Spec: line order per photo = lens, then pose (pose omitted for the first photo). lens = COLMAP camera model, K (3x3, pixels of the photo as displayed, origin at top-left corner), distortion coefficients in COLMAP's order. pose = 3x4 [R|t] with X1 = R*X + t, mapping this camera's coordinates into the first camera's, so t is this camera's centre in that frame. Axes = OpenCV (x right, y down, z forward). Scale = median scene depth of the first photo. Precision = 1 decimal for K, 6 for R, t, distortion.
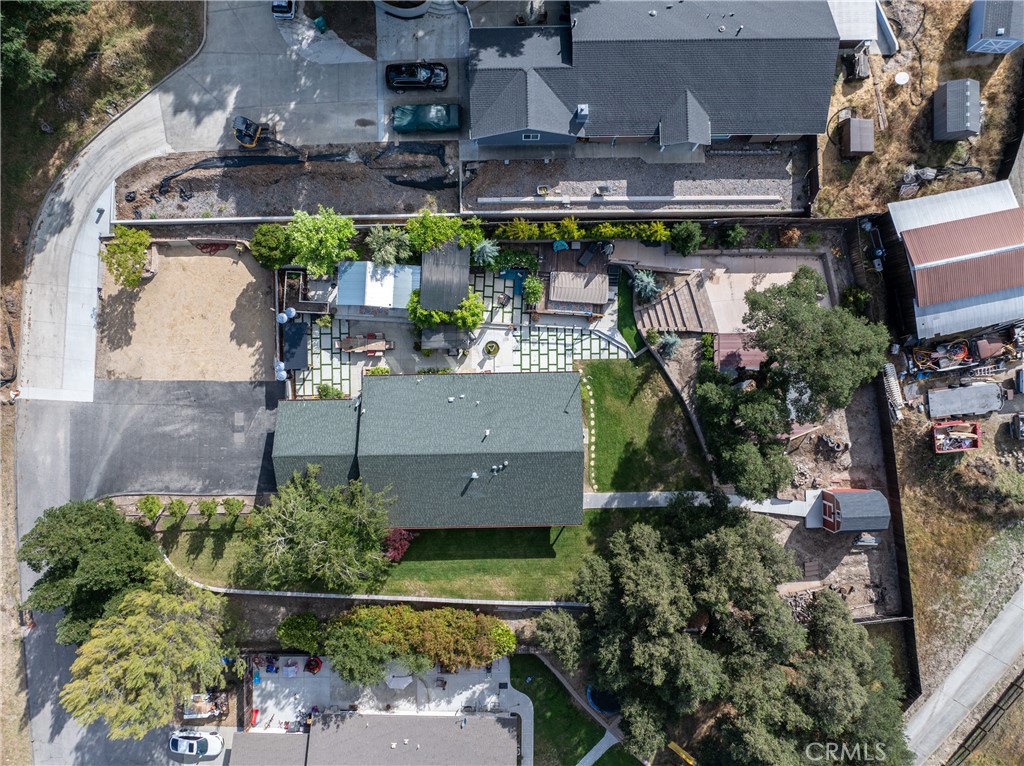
lens RADIAL K [[714.9, 0, 512.0], [0, 714.9, 383.0], [0, 0, 1]] dist [-0.043203, 0.008697]
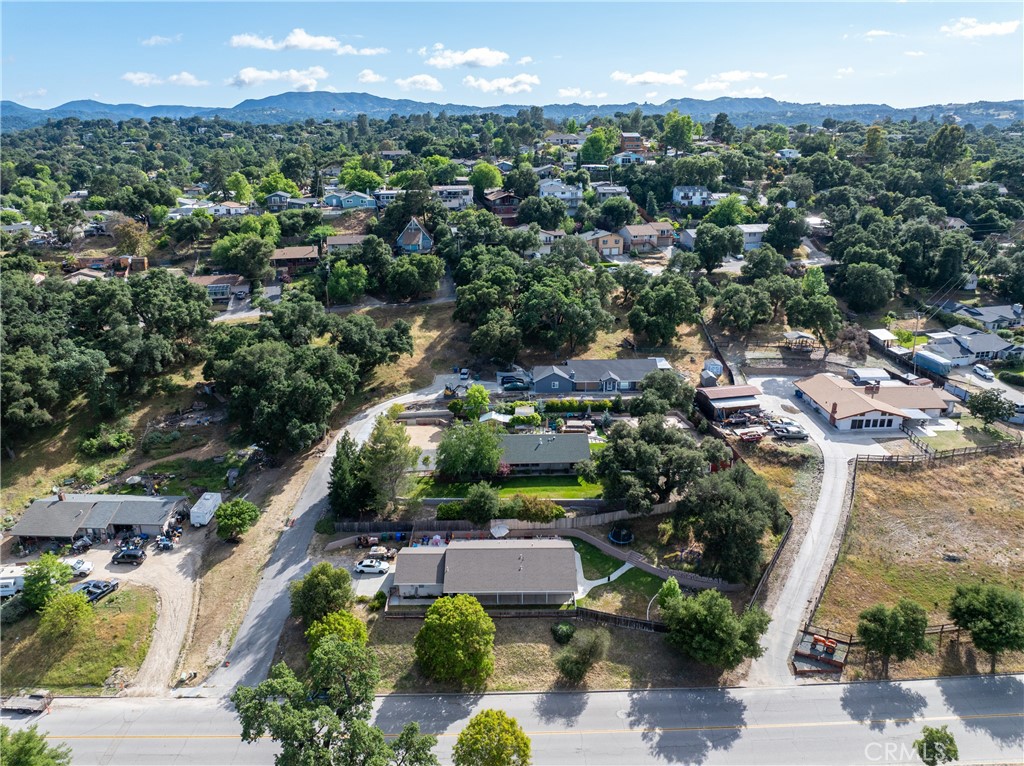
lens RADIAL K [[714.9, 0, 512.0], [0, 714.9, 383.0], [0, 0, 1]] dist [-0.043203, 0.008697]
pose [[0.999923, -0.005388, 0.011178, -0.154351], [0.012351, 0.345464, -0.938351, 2.011913], [0.001194, 0.938417, 0.345504, 0.042015]]
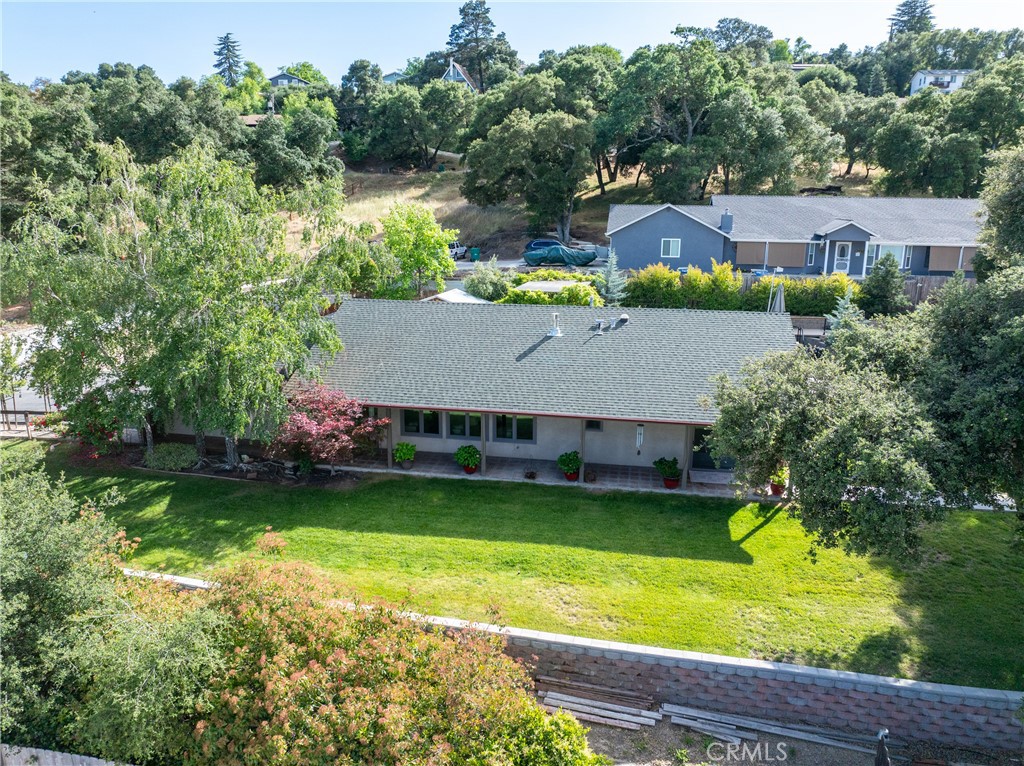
lens RADIAL K [[714.9, 0, 512.0], [0, 714.9, 383.0], [0, 0, 1]] dist [-0.043203, 0.008697]
pose [[0.979357, 0.058693, -0.193428, 0.012372], [-0.202062, 0.258187, -0.944728, 0.545476], [-0.005509, 0.964311, 0.264717, 0.838557]]
